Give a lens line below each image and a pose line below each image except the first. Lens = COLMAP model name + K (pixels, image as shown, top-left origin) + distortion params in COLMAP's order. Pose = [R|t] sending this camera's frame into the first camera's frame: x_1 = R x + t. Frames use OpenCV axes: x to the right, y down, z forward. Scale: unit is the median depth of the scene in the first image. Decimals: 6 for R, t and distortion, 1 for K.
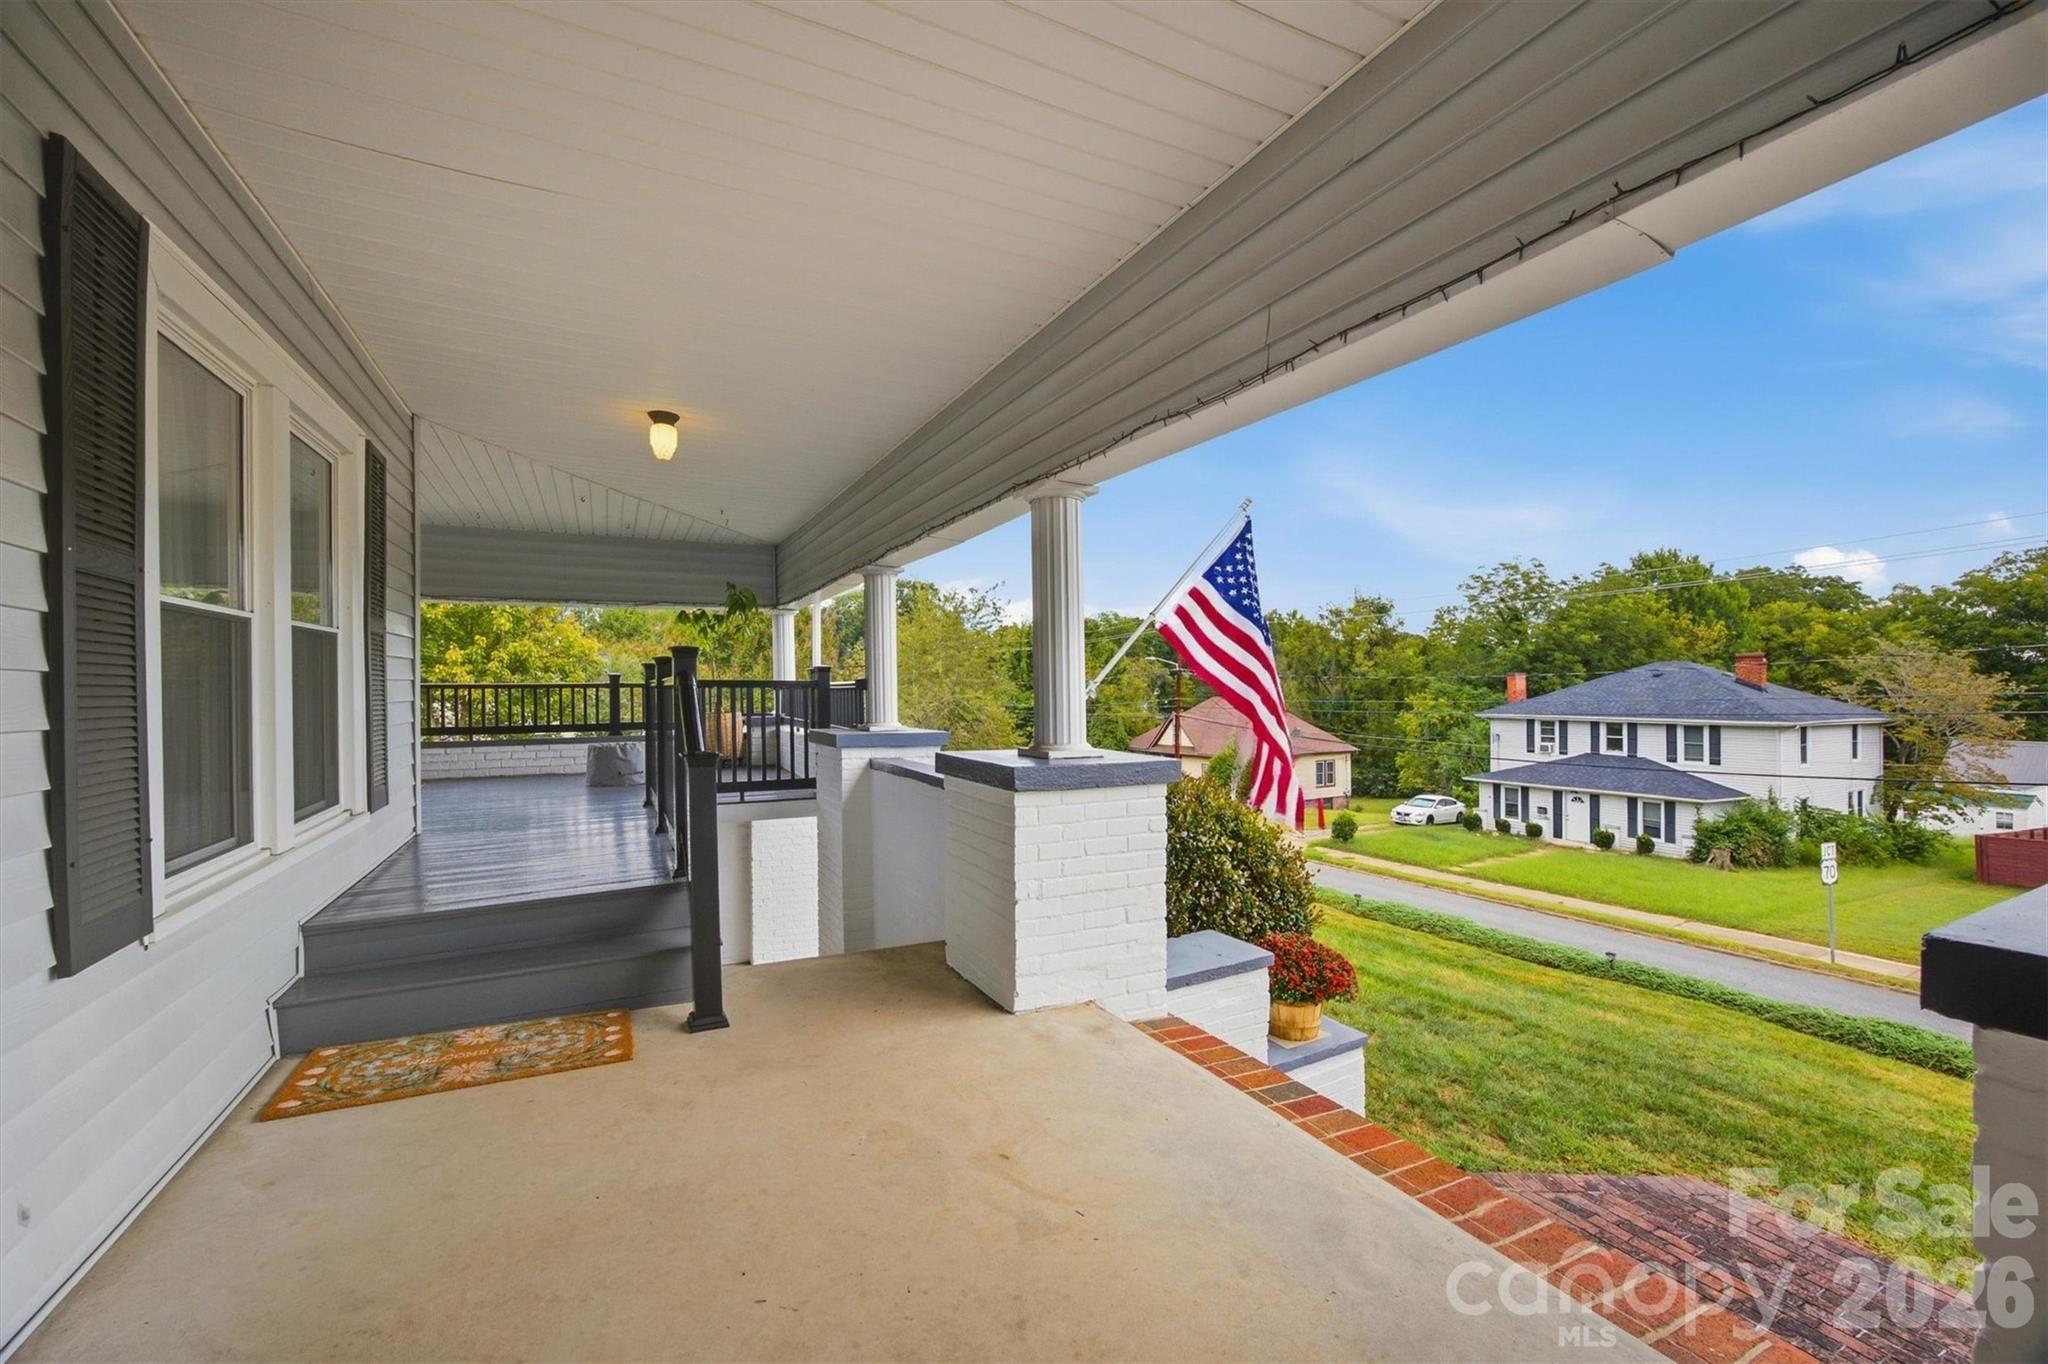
lens RADIAL K [[846.9, 0, 1021.5], [0, 846.9, 690.9], [0, 0, 1]] dist [-0.001247, 0.000019]
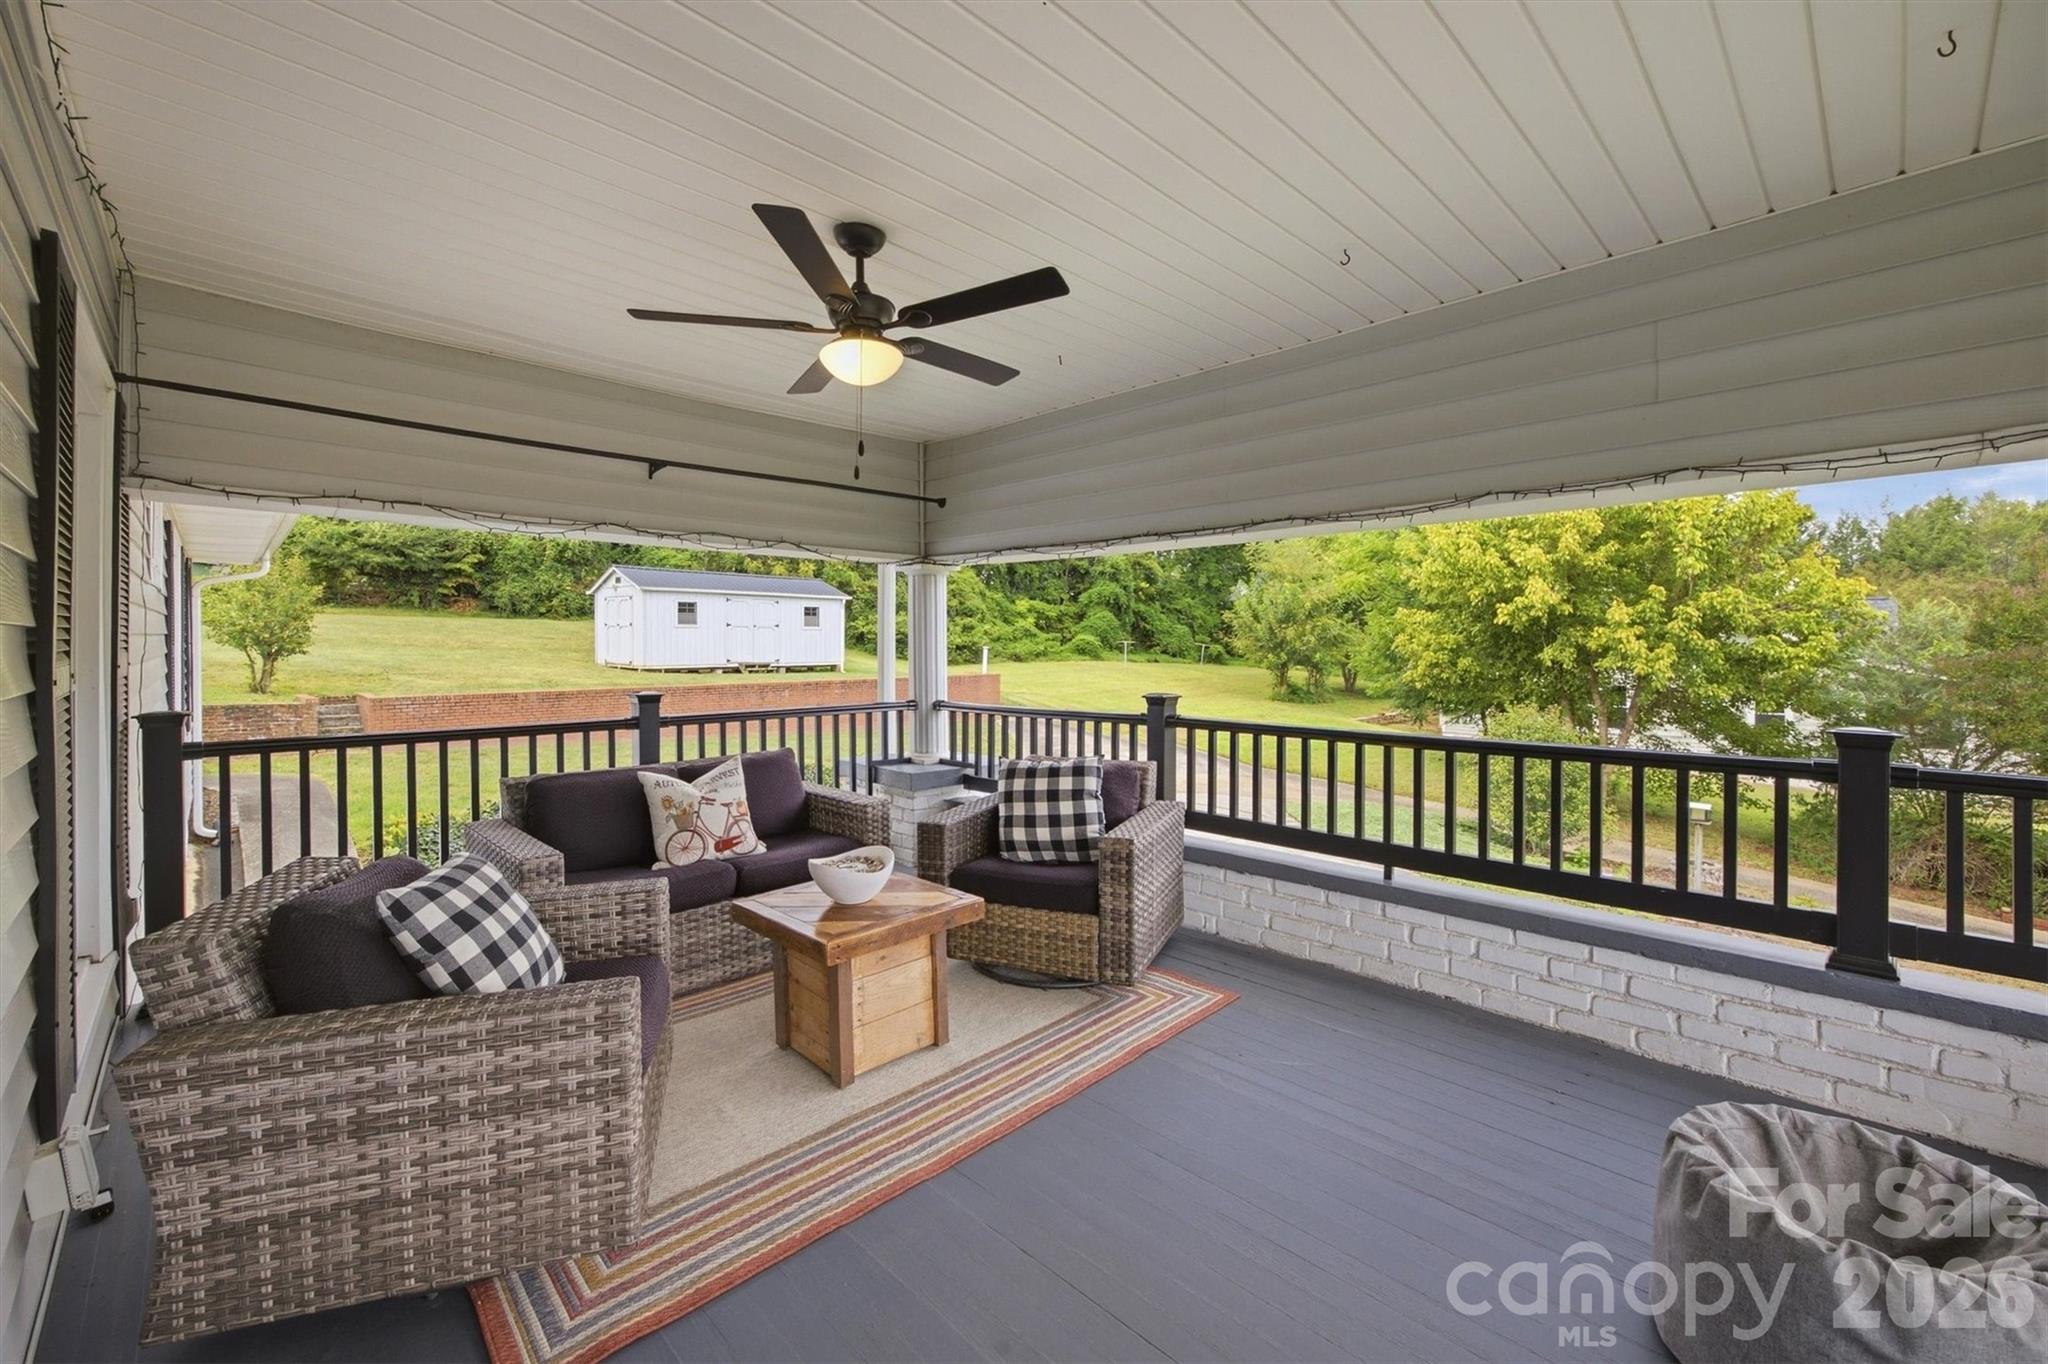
lens RADIAL K [[846.9, 0, 1013.6], [0, 846.9, 645.0], [0, 0, 1]] dist [-0.001247, 0.000019]
pose [[0.303426, 0.004266, -0.952845, -0.126787], [0.001015, 0.999988, 0.004800, -0.018821], [0.952854, -0.002423, 0.303418, 0.272201]]
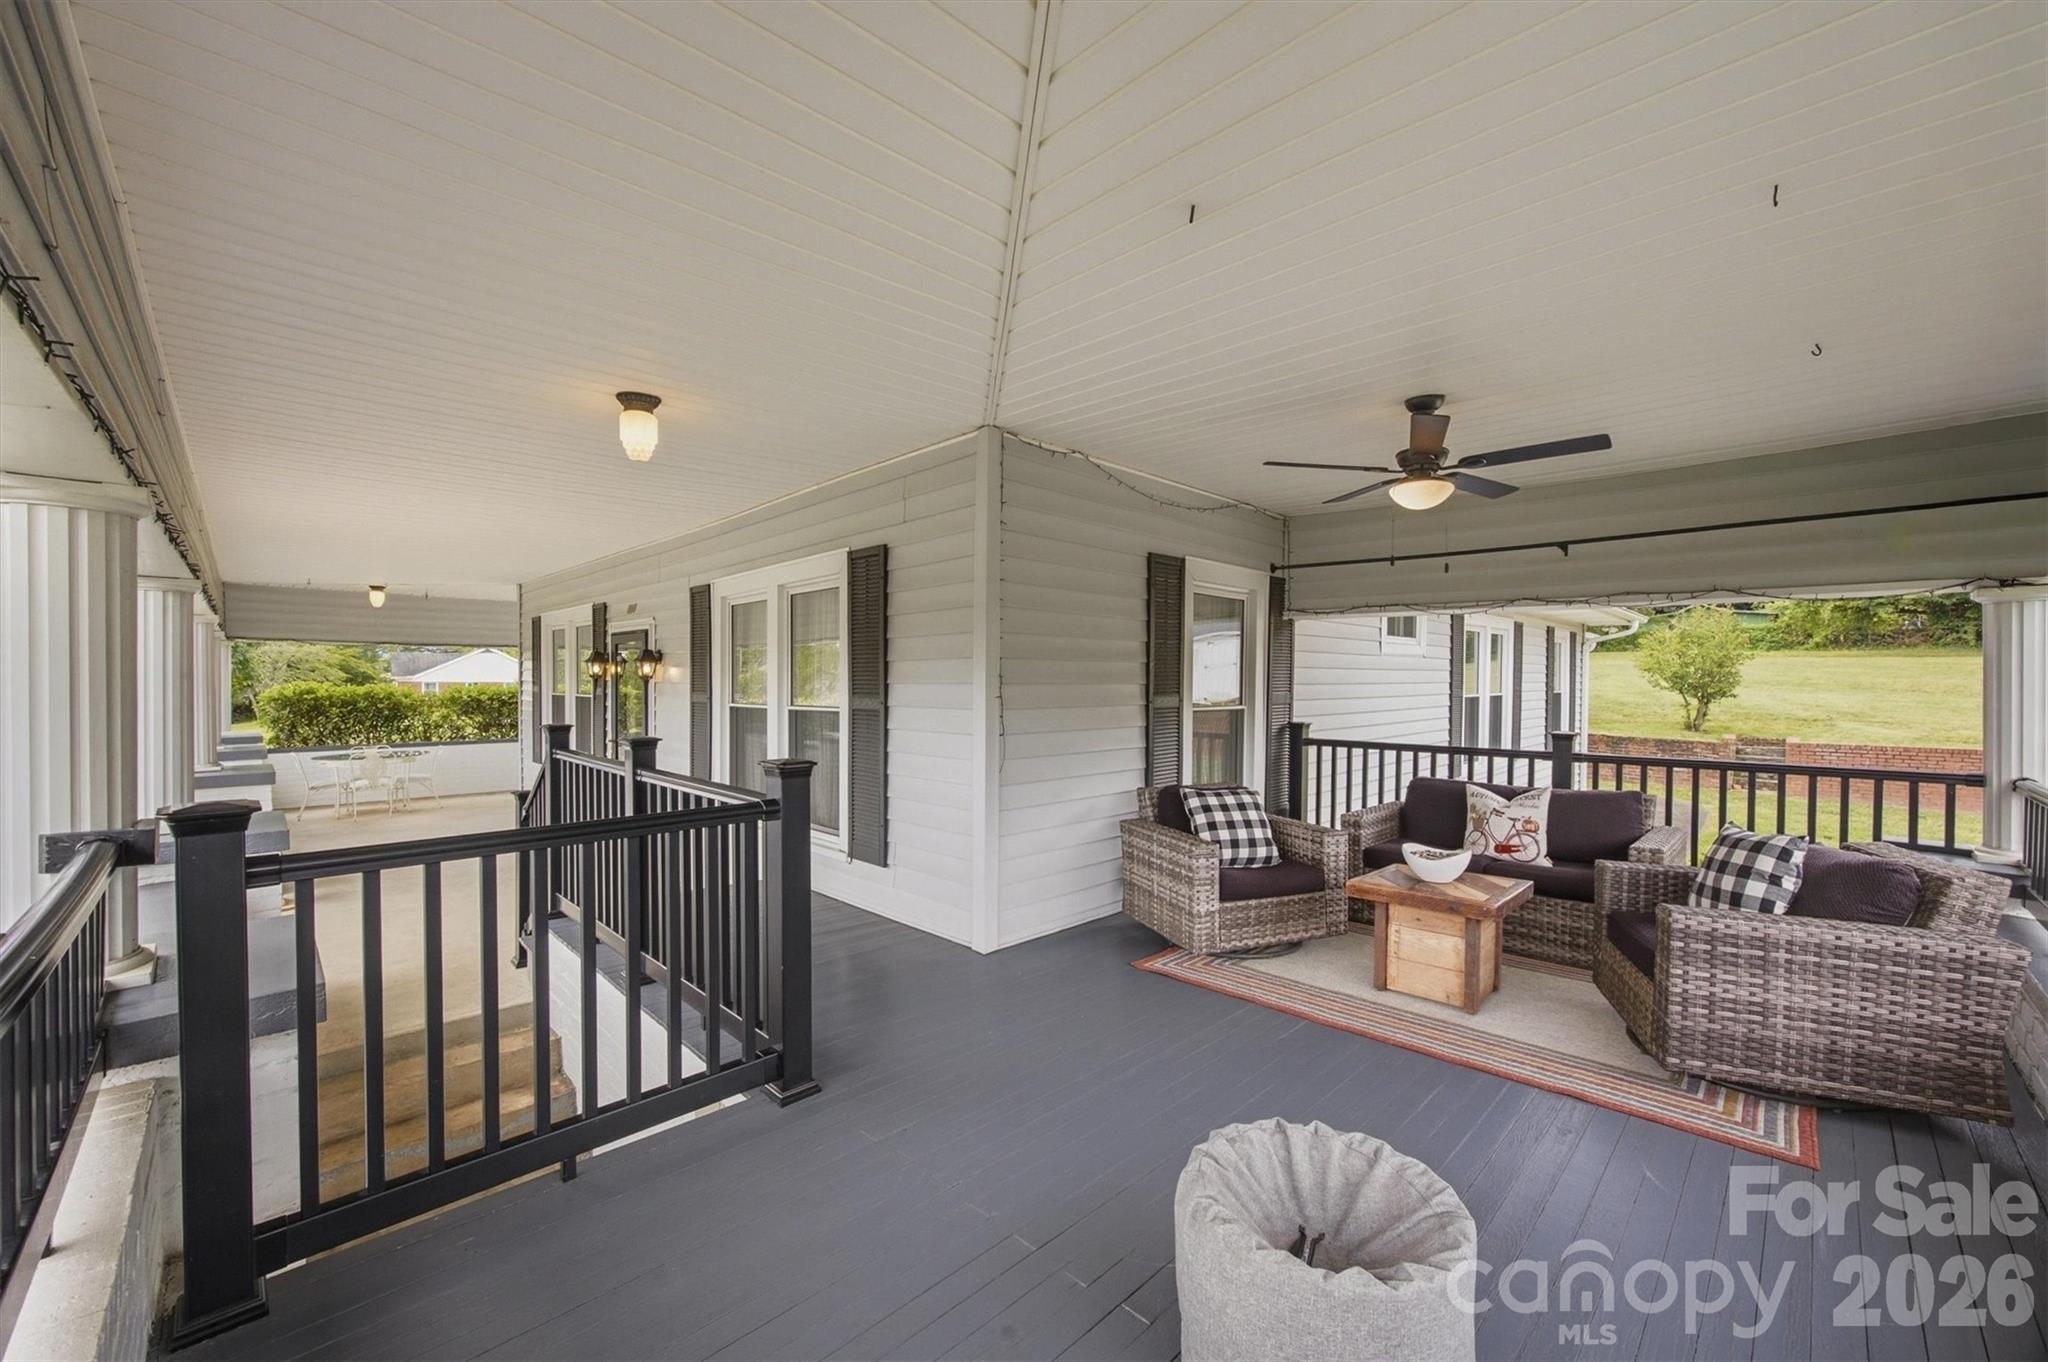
lens RADIAL K [[794.3, 0, 1021.6], [0, 794.3, 690.1], [0, 0, 1]] dist [0.001243, 0.000087]
pose [[-0.947503, 0.001591, -0.319742, -0.118442], [-0.000868, 0.999971, 0.007551, -0.021936], [0.319745, 0.007432, -0.947474, 0.552238]]
